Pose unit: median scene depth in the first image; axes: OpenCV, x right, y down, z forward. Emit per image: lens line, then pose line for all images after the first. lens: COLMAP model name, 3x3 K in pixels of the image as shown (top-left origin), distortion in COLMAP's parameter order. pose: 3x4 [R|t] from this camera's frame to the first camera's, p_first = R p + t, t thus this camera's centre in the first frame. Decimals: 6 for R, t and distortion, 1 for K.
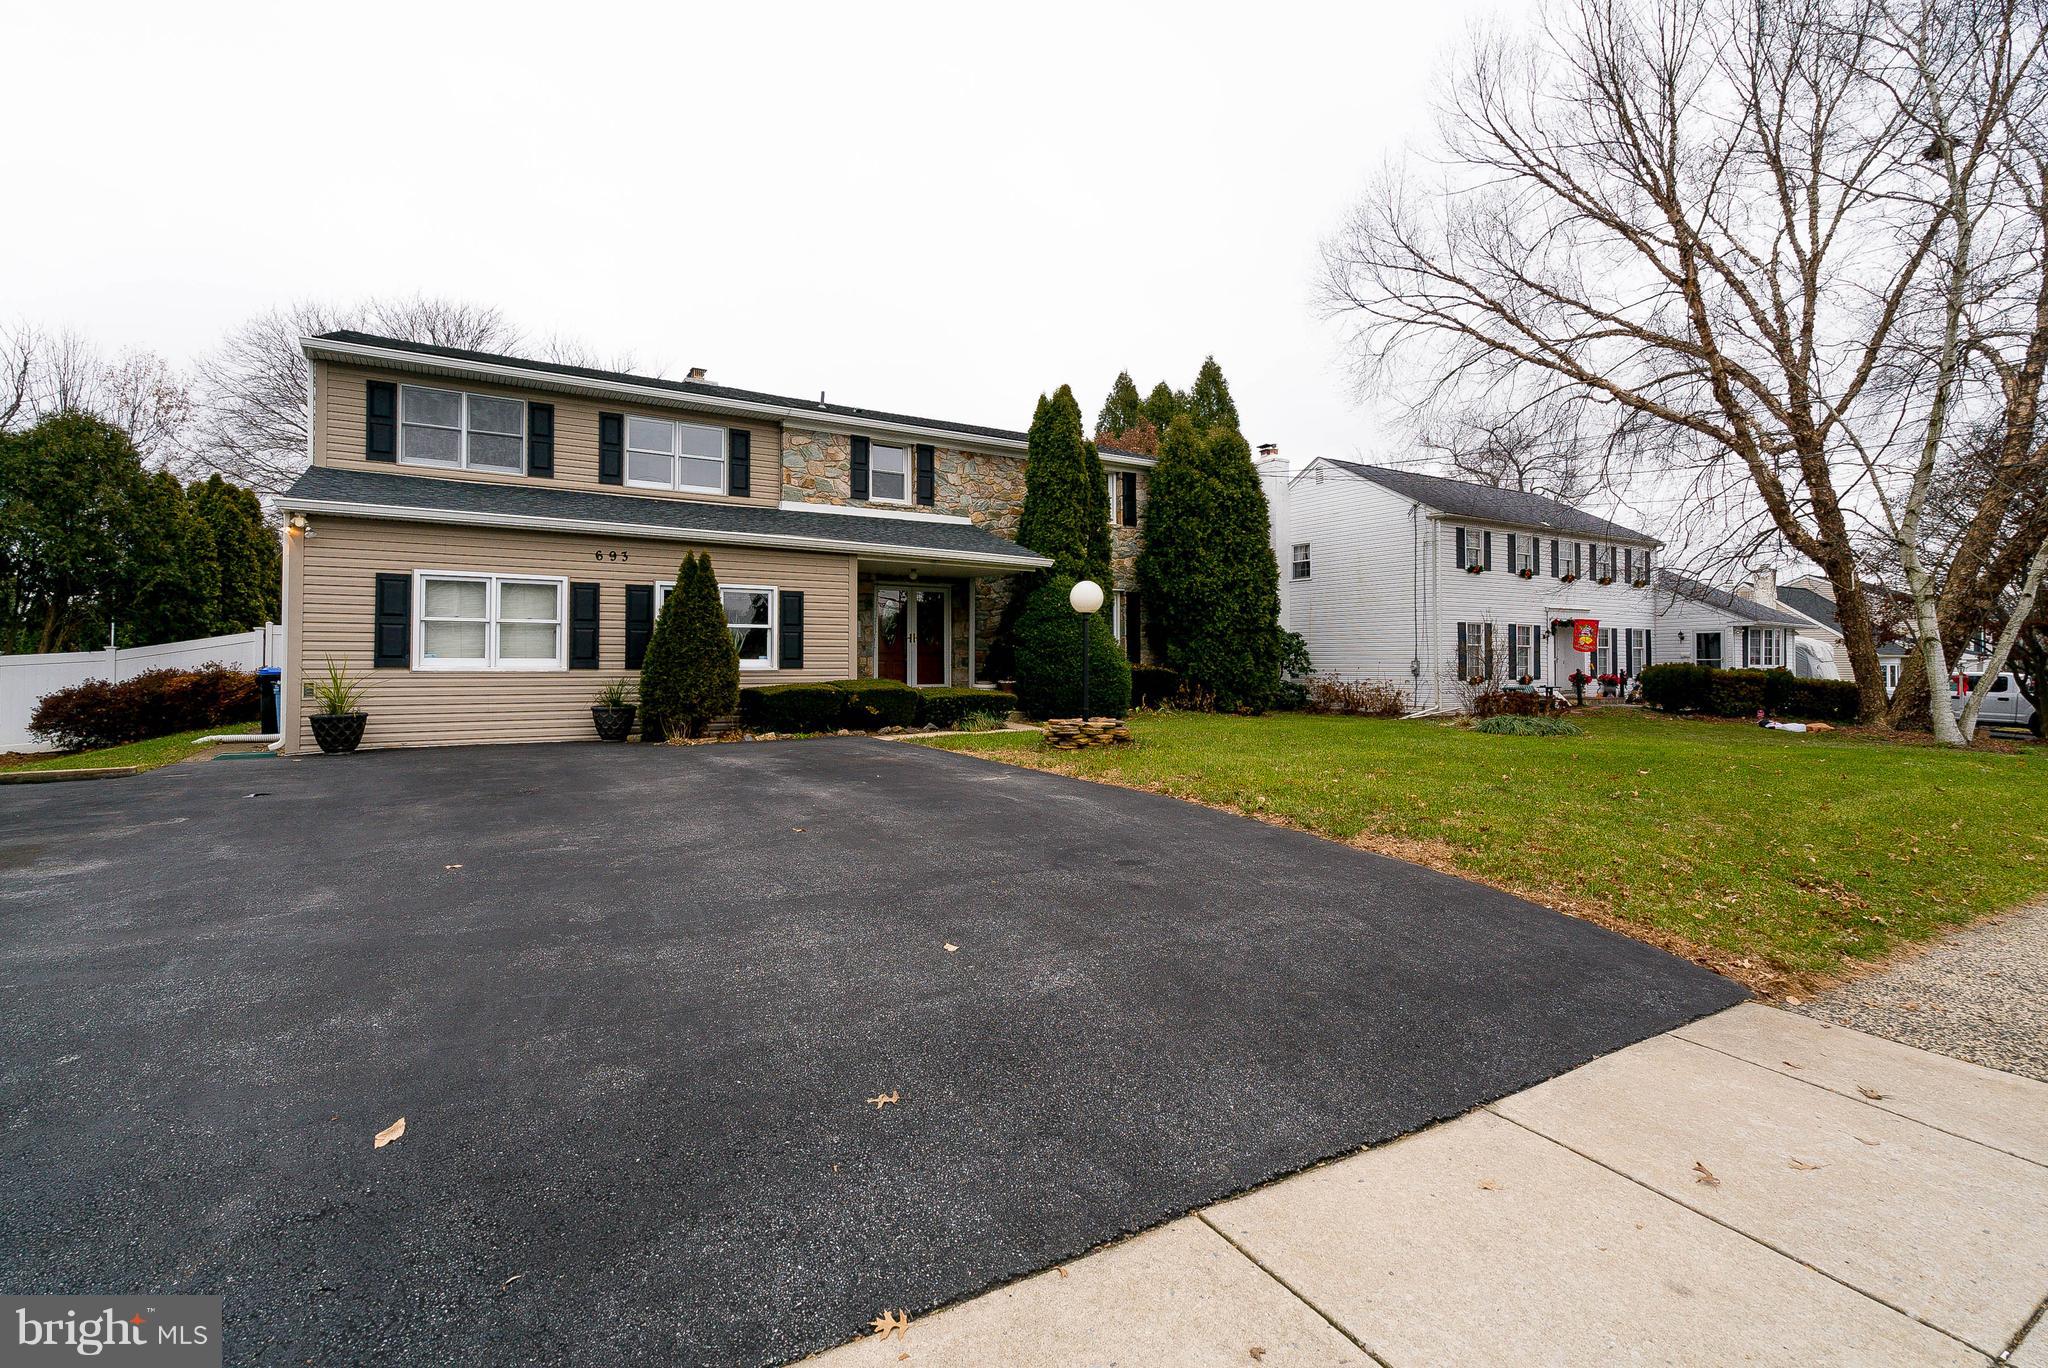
lens RADIAL K [[1043.6, 0, 1019.8], [0, 1043.6, 658.4], [0, 0, 1]] dist [-0.005415, -0.000094]
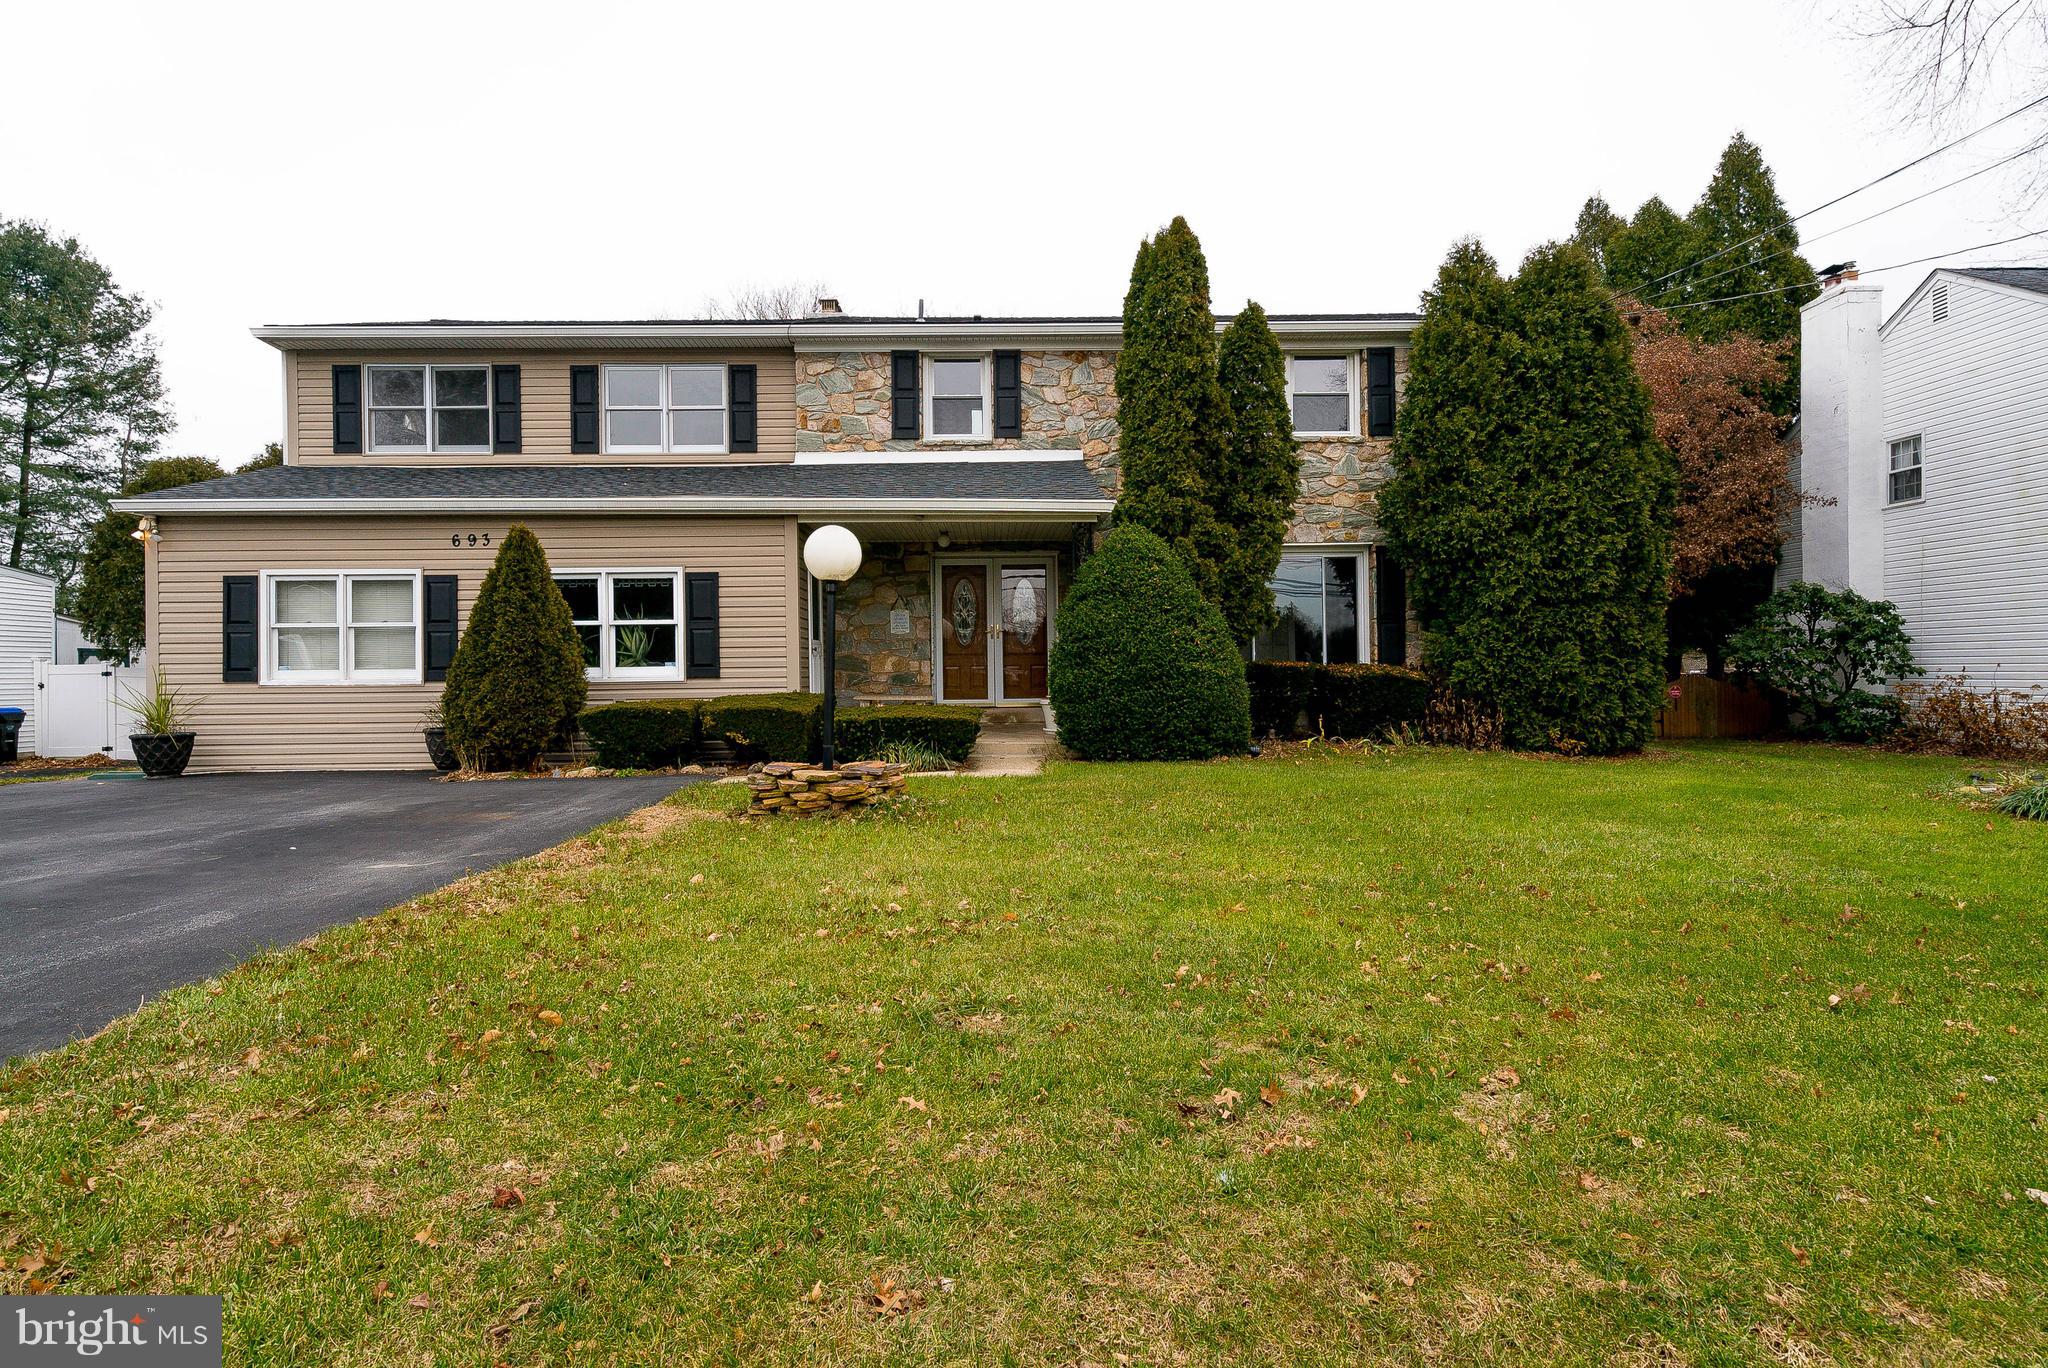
lens RADIAL K [[1209.9, 0, 1024.0], [0, 1209.9, 684.0], [0, 0, 1]] dist [0.007640, 0.001041]
pose [[0.838293, -0.004350, -0.545202, 0.385698], [0.014752, 0.999783, 0.014705, 0.003986], [0.545020, -0.020370, 0.838176, 0.365382]]
